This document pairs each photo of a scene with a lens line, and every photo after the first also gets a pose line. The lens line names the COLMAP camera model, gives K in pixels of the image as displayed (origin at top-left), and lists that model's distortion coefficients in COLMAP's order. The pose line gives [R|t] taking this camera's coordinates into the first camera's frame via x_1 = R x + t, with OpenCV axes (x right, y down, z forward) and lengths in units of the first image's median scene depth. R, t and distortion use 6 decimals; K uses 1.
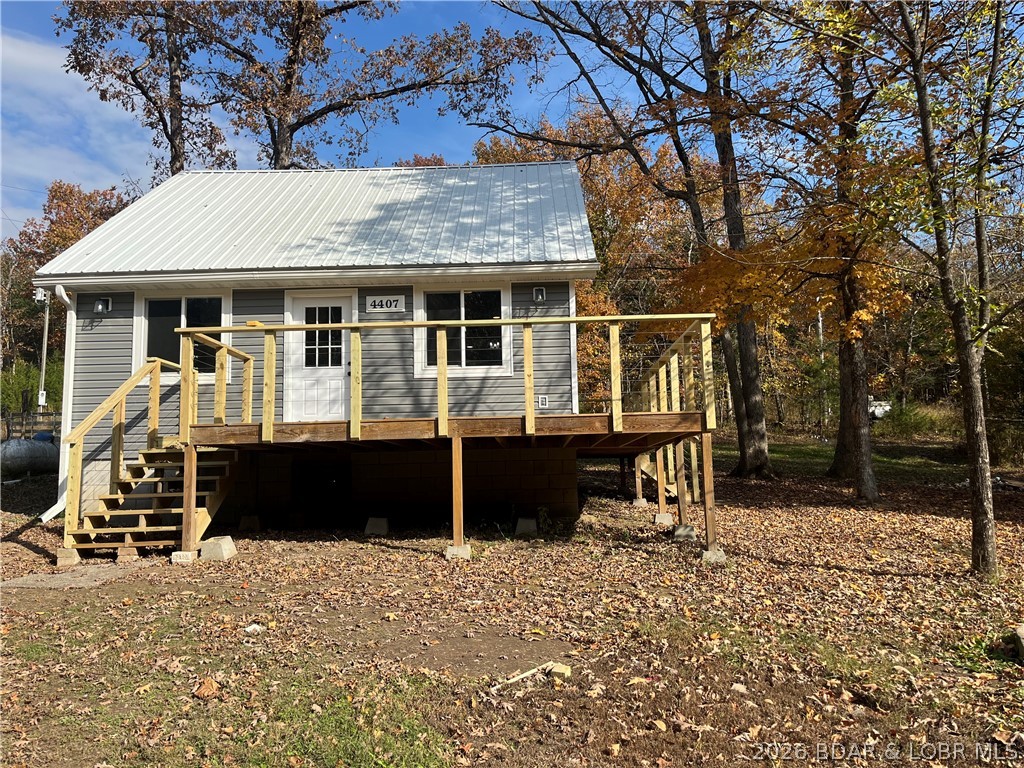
lens RADIAL K [[778.0, 0, 512.0], [0, 778.0, 384.0], [0, 0, 1]] dist [0.045810, -0.006016]
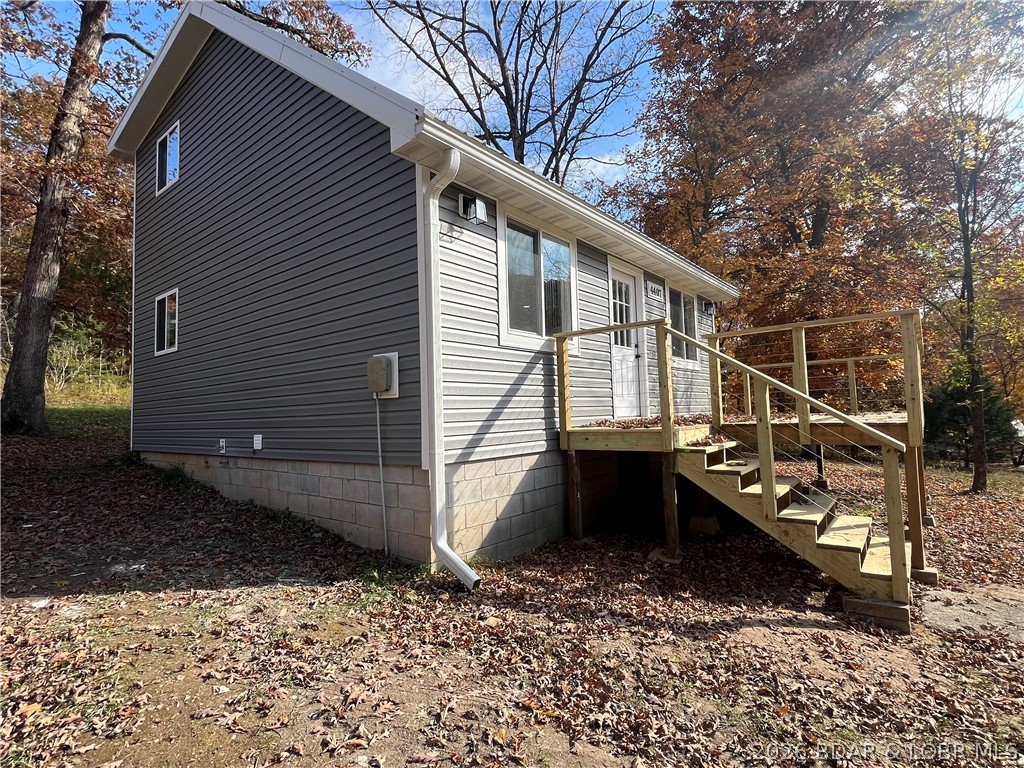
lens RADIAL K [[525.6, 0, 512.0], [0, 525.6, 384.0], [0, 0, 1]] dist [0.000113, -0.000614]
pose [[0.606442, 0.047316, 0.793719, -0.819561], [-0.082191, 0.996611, 0.003387, 0.031489], [-0.790868, -0.067291, 0.608276, 0.720351]]
